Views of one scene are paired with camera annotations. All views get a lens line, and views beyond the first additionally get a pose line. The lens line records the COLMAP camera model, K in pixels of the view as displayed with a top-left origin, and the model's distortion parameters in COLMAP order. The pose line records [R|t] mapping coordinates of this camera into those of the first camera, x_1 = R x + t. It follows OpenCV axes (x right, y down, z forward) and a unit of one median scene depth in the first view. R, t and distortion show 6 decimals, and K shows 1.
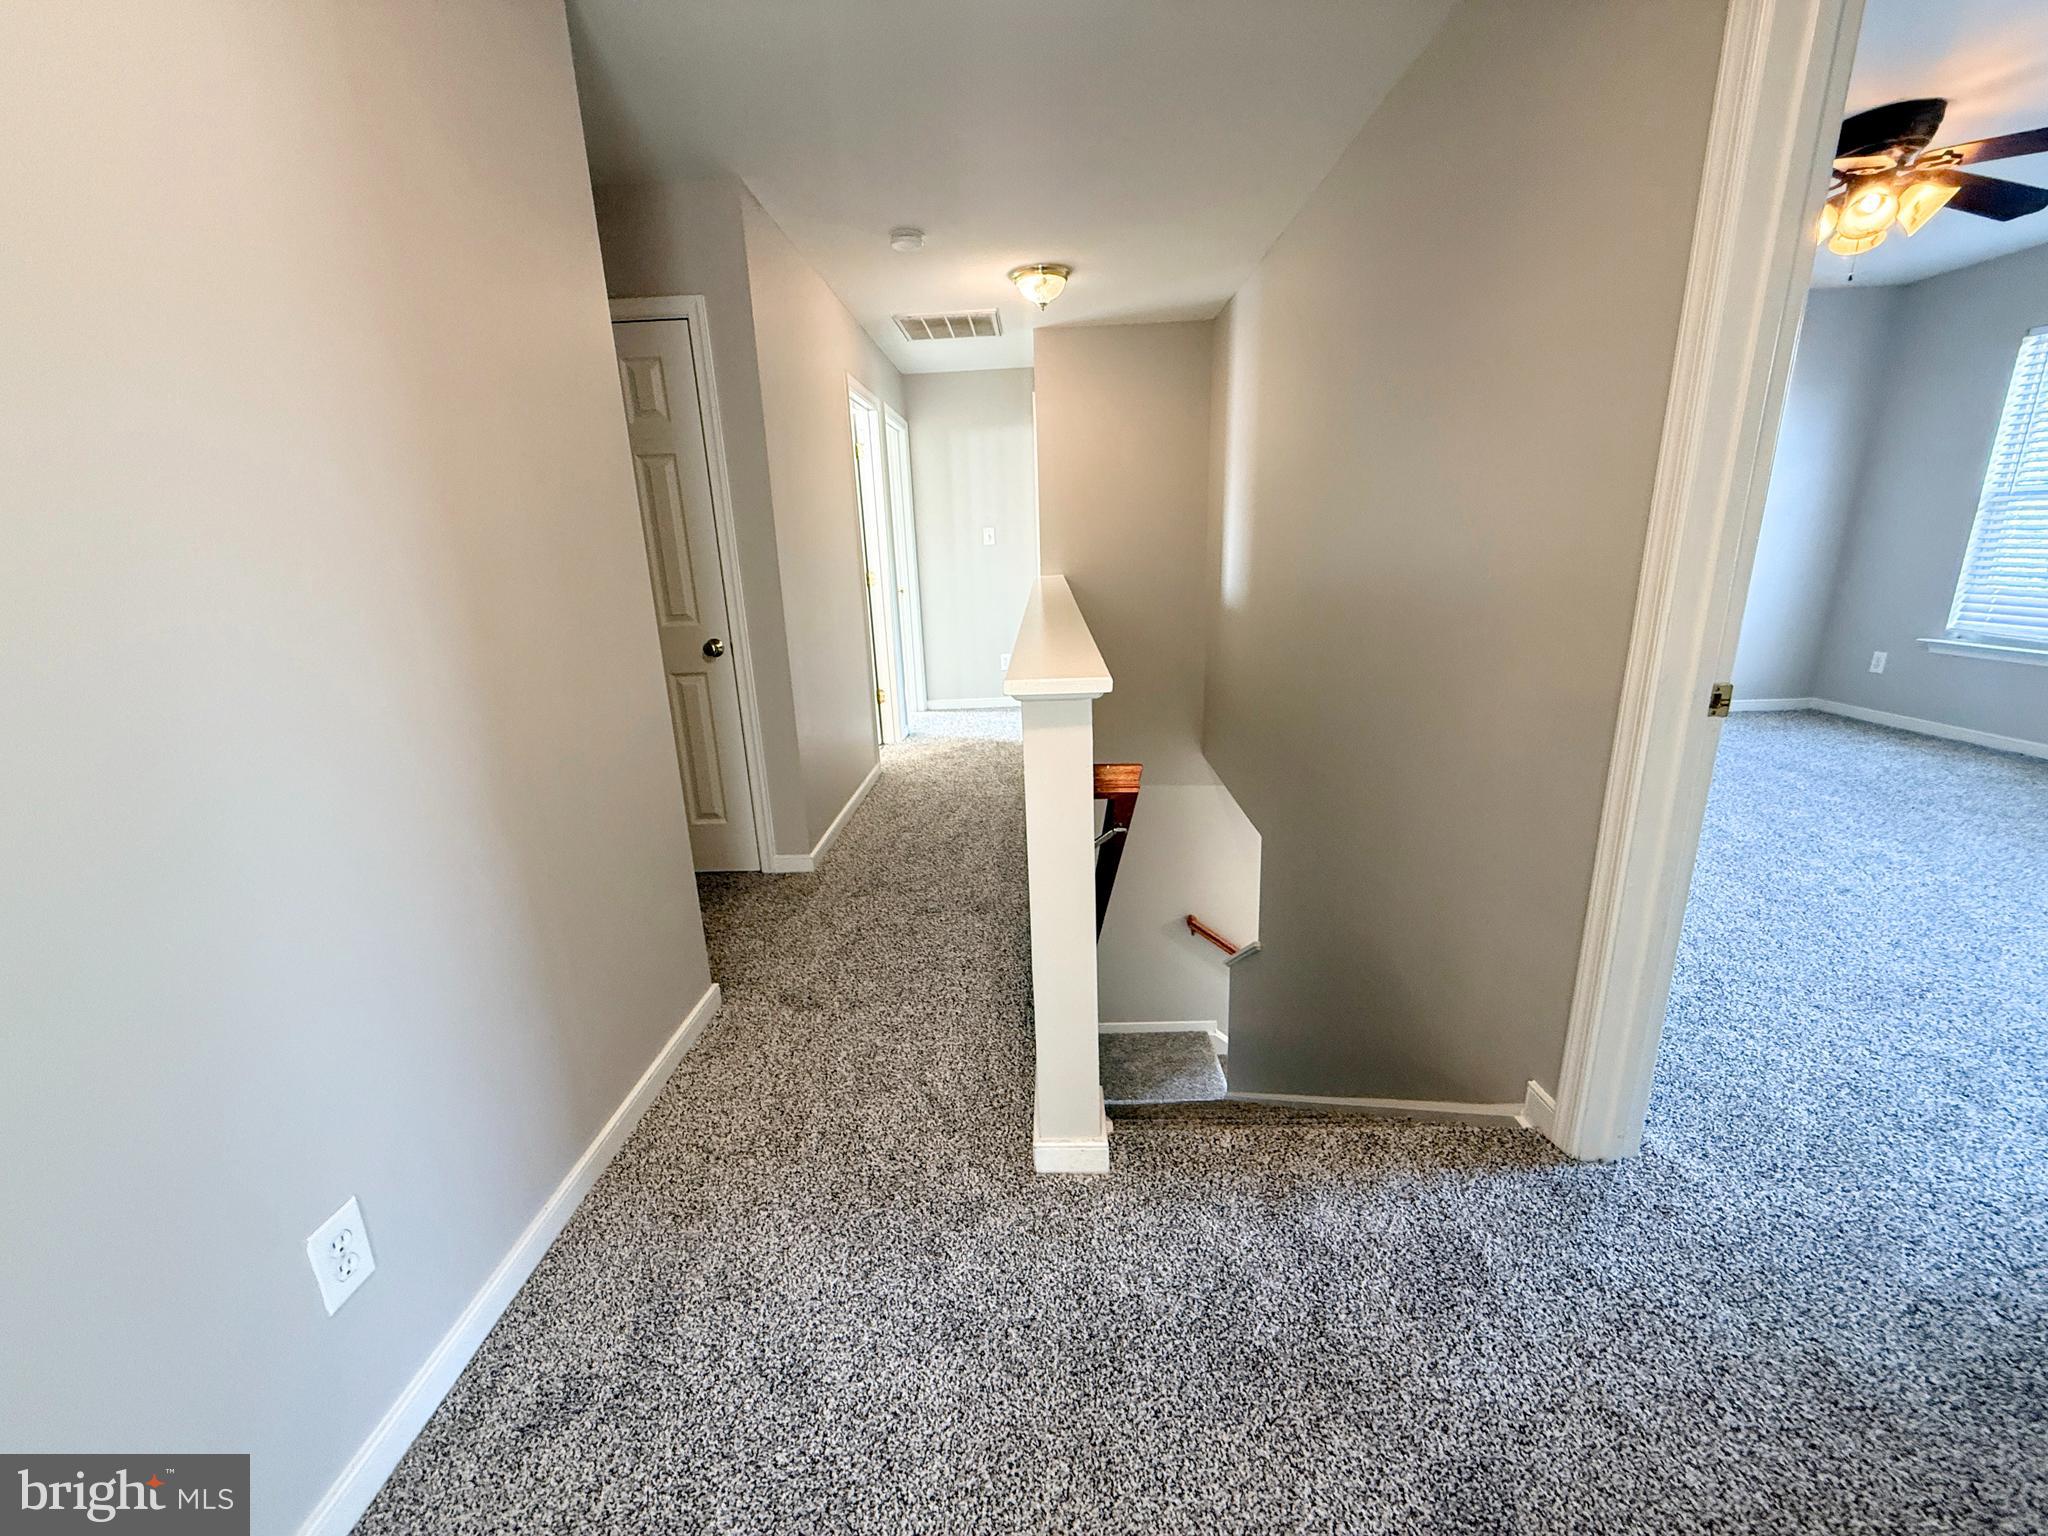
lens RADIAL K [[821.6, 0, 1022.5], [0, 821.6, 763.5], [0, 0, 1]] dist [-0.000134, -0.000535]
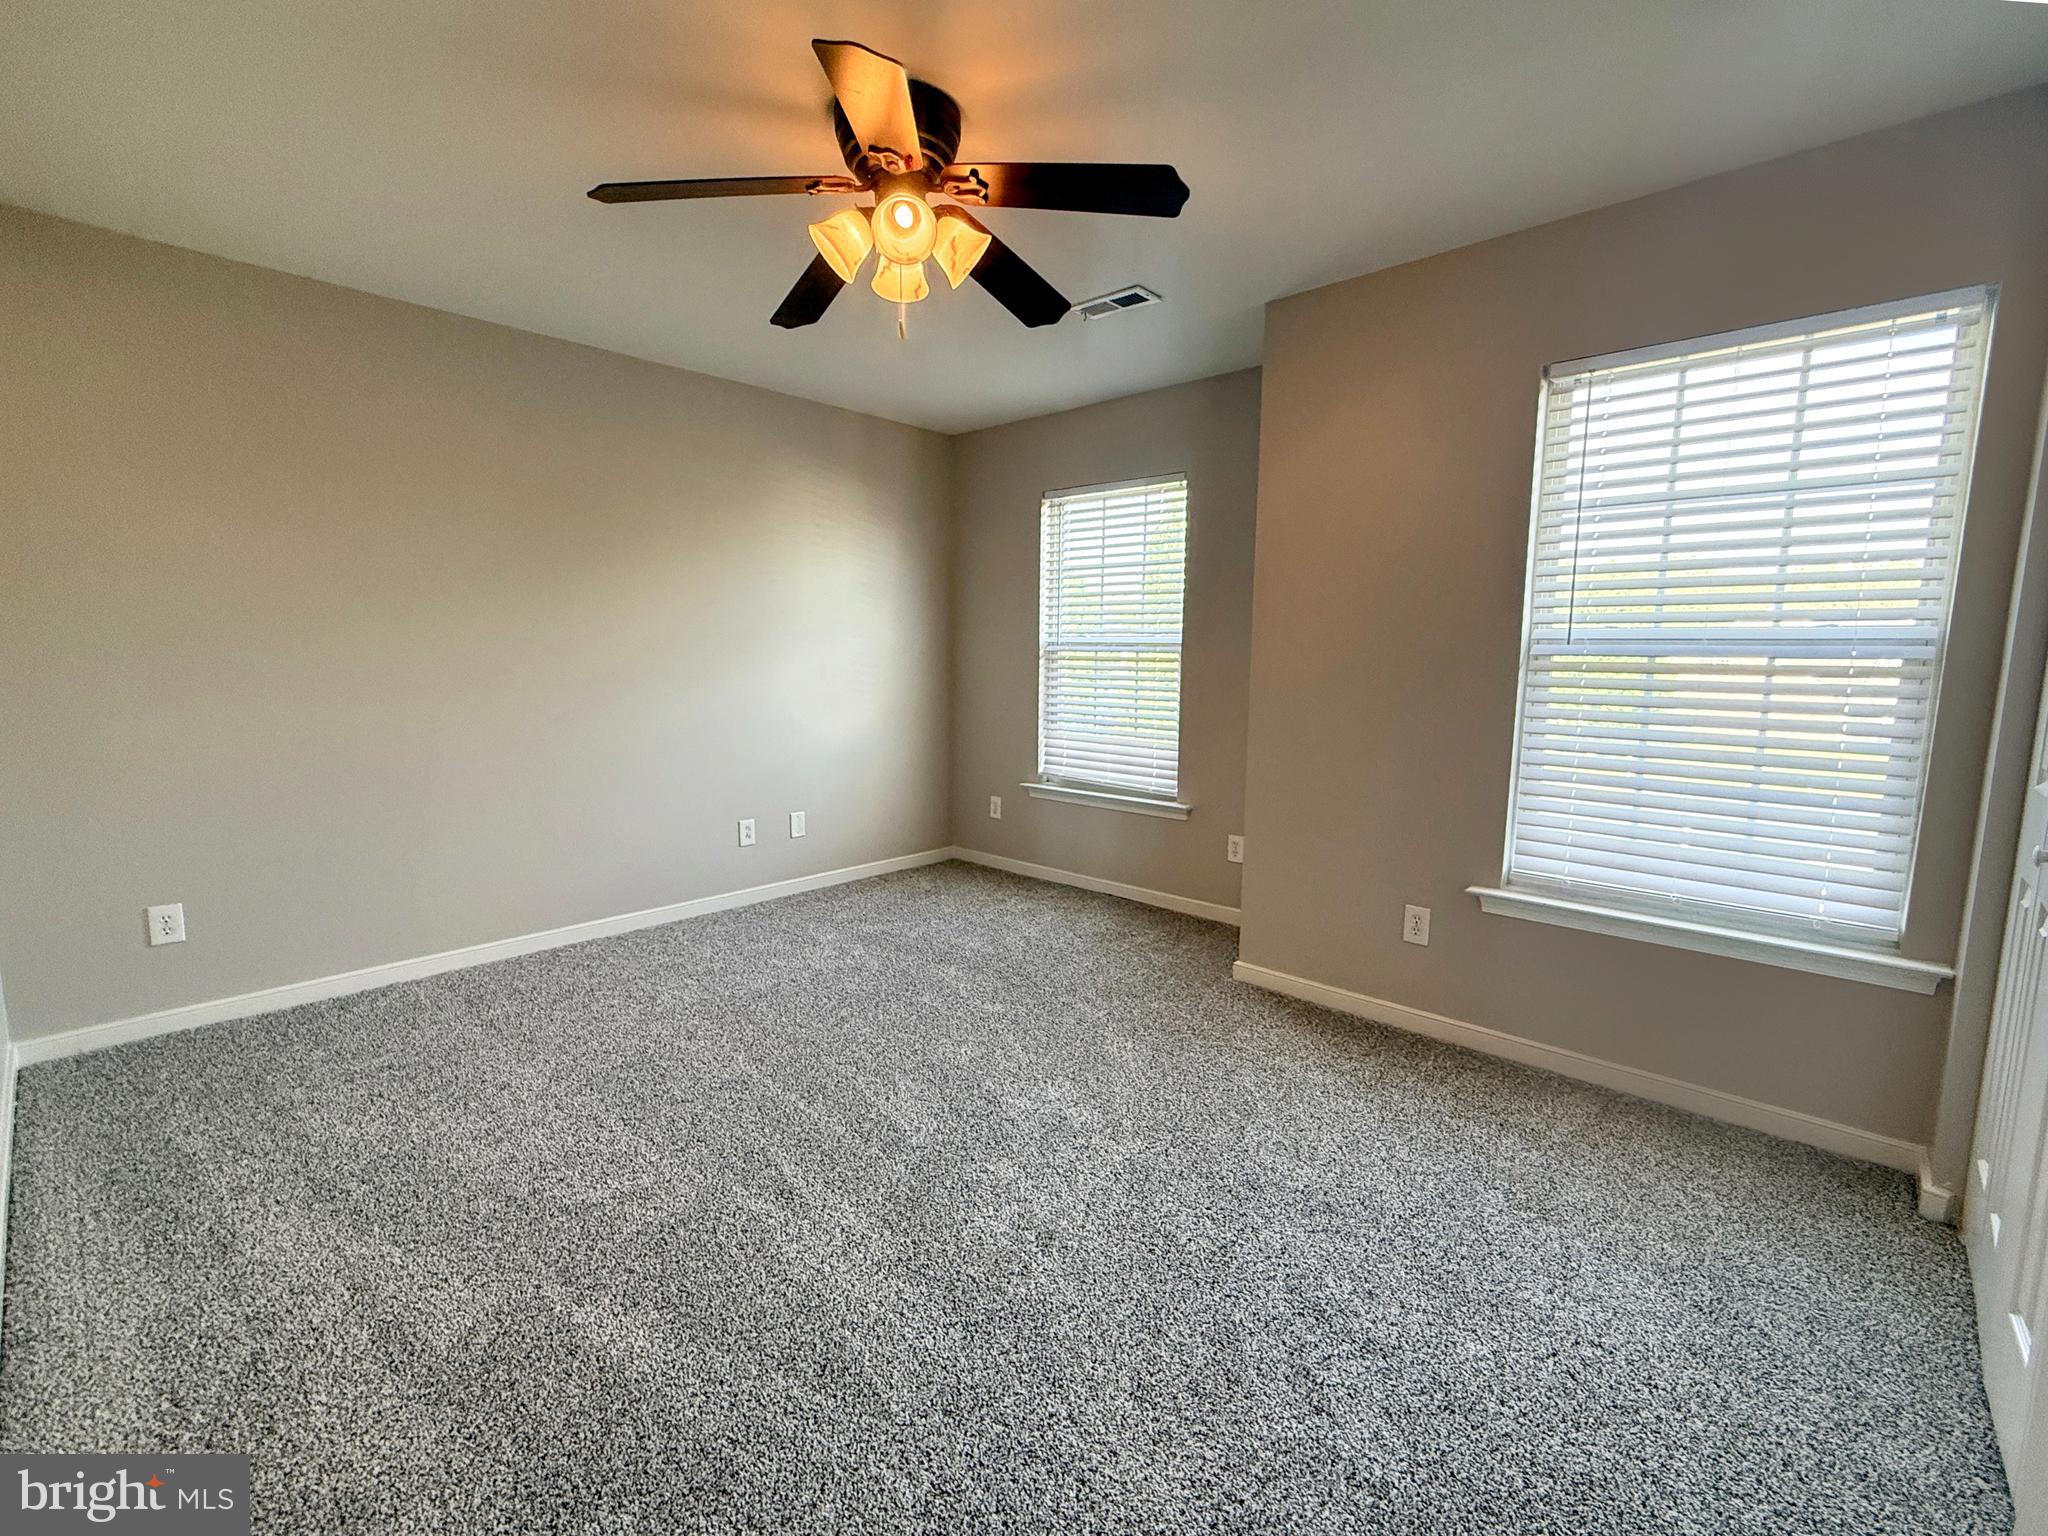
lens RADIAL K [[821.6, 0, 1022.5], [0, 821.6, 763.5], [0, 0, 1]] dist [-0.000134, -0.000535]
pose [[0.650082, -0.064488, 0.757123, 0.385709], [0.170586, 0.983345, -0.062713, -0.125344], [-0.740468, 0.169923, 0.650256, 0.390985]]
